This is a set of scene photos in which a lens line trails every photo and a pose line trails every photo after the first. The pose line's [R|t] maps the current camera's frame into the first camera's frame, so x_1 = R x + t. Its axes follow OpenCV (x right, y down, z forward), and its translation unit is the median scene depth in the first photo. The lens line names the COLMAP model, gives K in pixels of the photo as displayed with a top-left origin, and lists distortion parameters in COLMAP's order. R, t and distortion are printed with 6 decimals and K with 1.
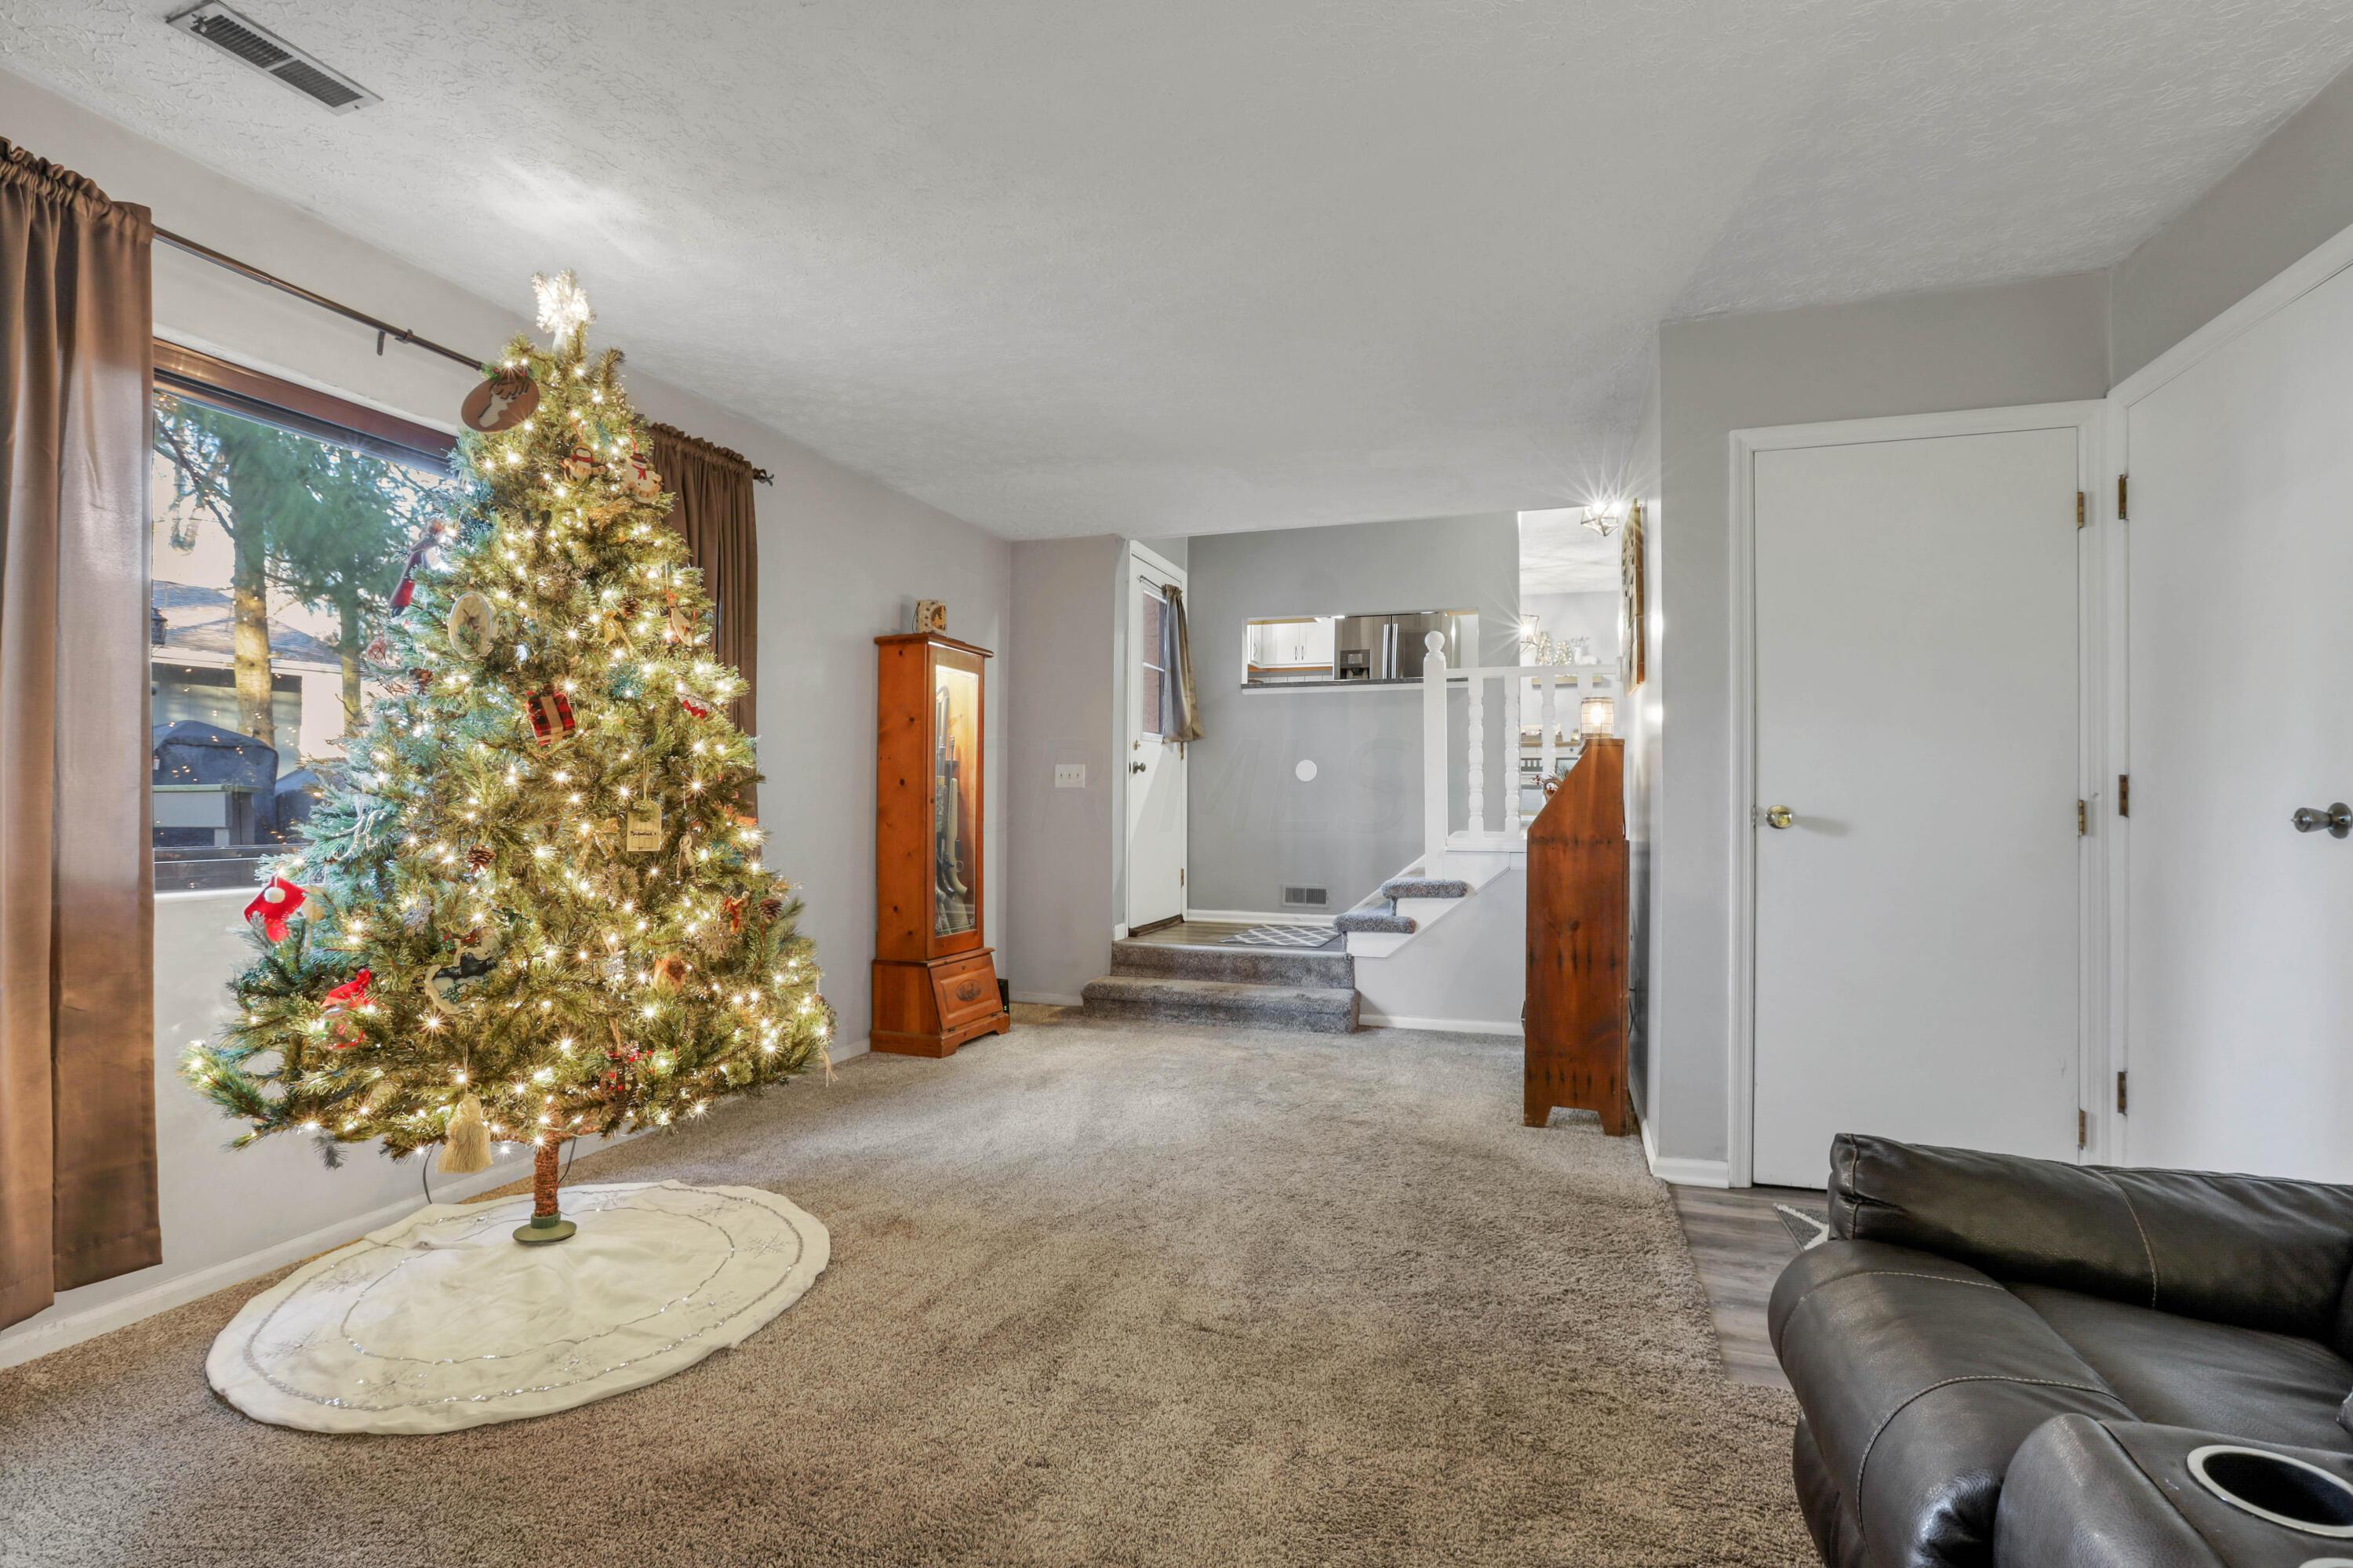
lens RADIAL K [[1162.9, 0, 1172.0], [0, 1162.9, 789.1], [0, 0, 1]] dist [-0.053917, 0.006219]
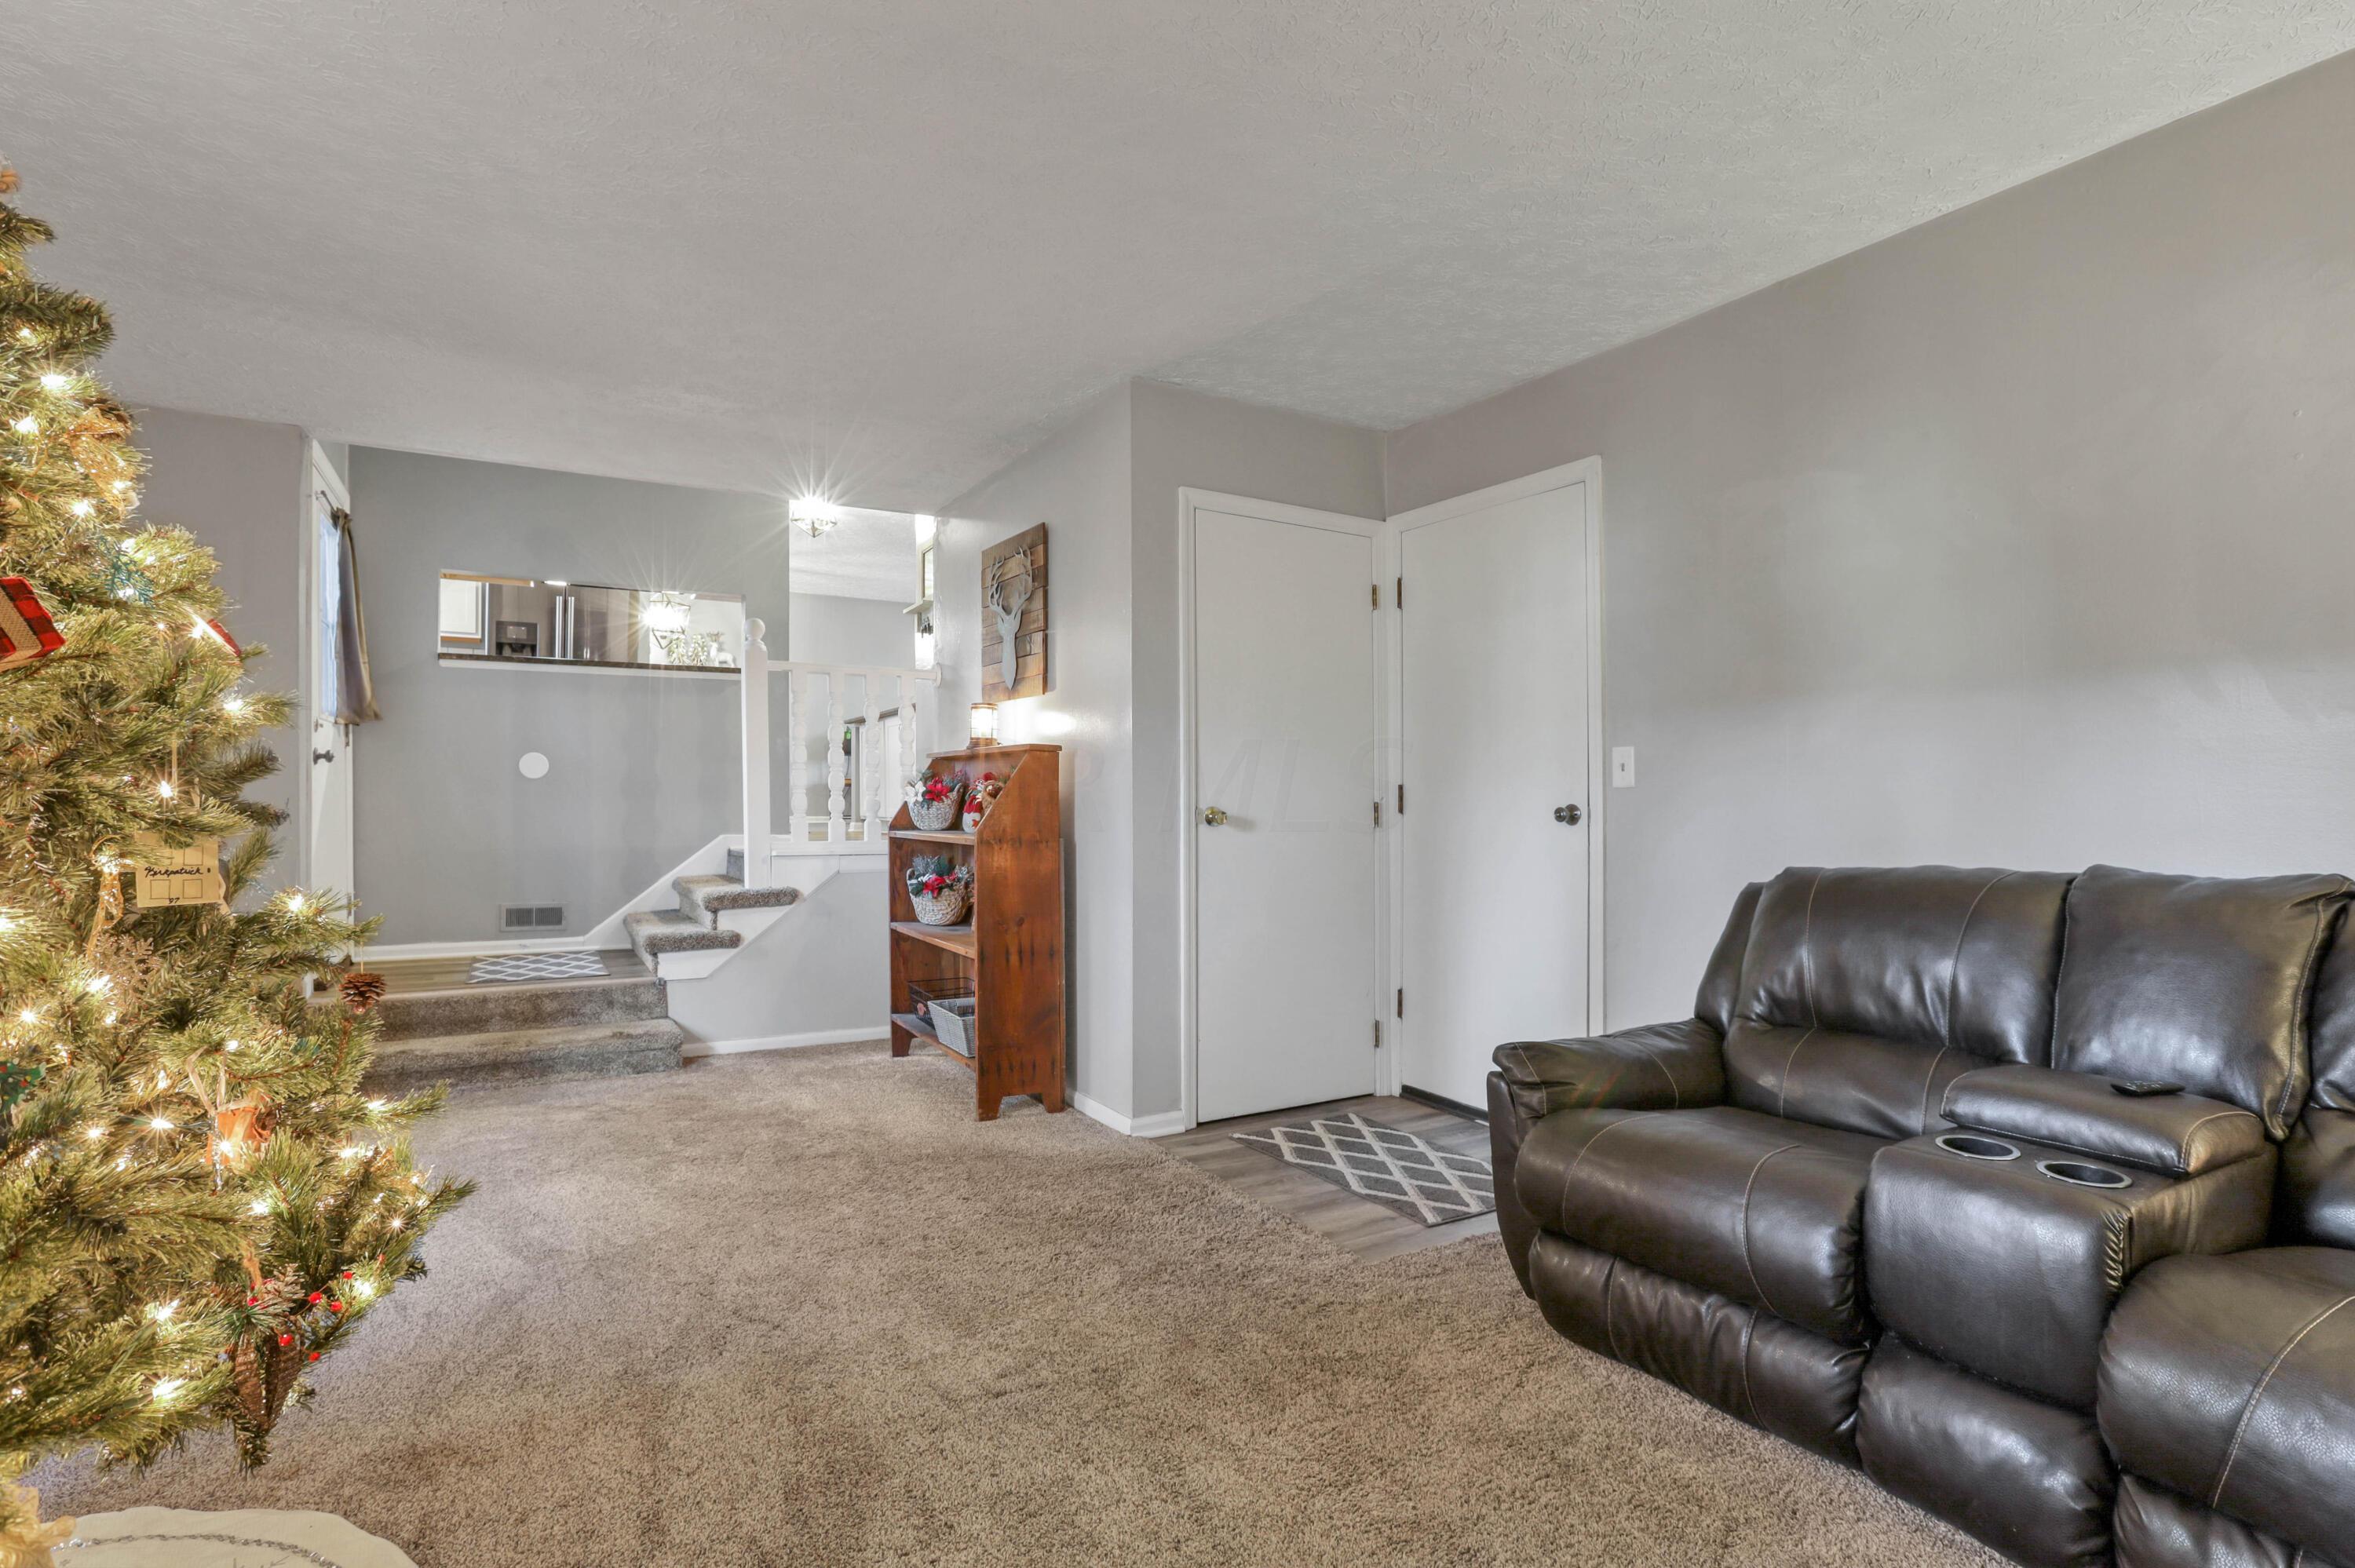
lens RADIAL K [[1163.7, 0, 1176.8], [0, 1163.7, 794.1], [0, 0, 1]] dist [-0.053917, 0.006219]
pose [[0.619923, 0.005170, 0.784645, -0.393594], [-0.008554, 0.999963, 0.000169, 0.001043], [-0.784616, -0.006817, 0.619945, 0.229995]]
